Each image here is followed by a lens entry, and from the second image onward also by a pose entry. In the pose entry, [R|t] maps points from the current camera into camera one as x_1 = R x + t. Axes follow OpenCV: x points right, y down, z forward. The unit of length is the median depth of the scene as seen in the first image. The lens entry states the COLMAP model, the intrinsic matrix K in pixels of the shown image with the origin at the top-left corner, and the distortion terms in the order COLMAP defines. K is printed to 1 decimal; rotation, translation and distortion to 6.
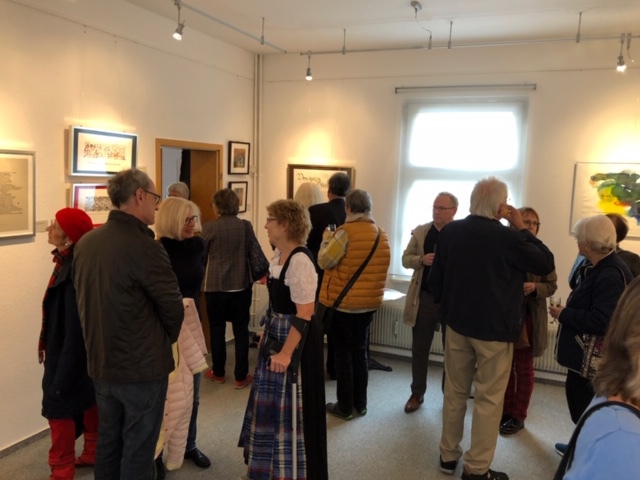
lens RADIAL K [[552.3, 0, 320.0], [0, 552.3, 240.0], [0, 0, 1]] dist [0.053345, -0.013750]
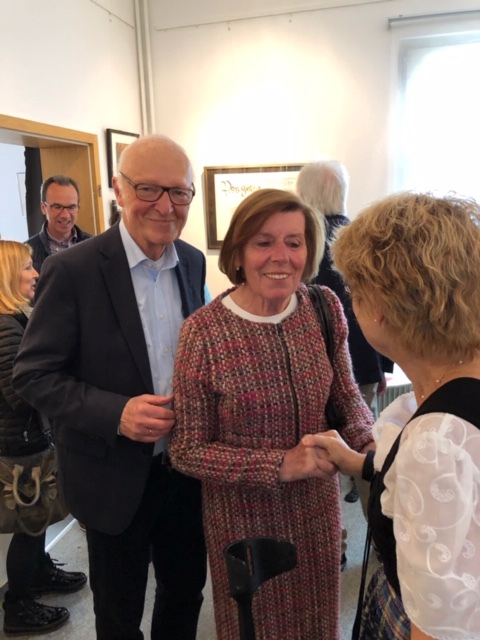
lens RADIAL K [[523.9, 0, 240.0], [0, 523.9, 320.0], [0, 0, 1]] dist [0.008154, 0.005191]
pose [[0.992768, -0.078334, 0.090968, -0.092744], [0.067054, 0.990380, 0.121040, -0.038694], [-0.099574, -0.114064, 0.988471, 0.429943]]
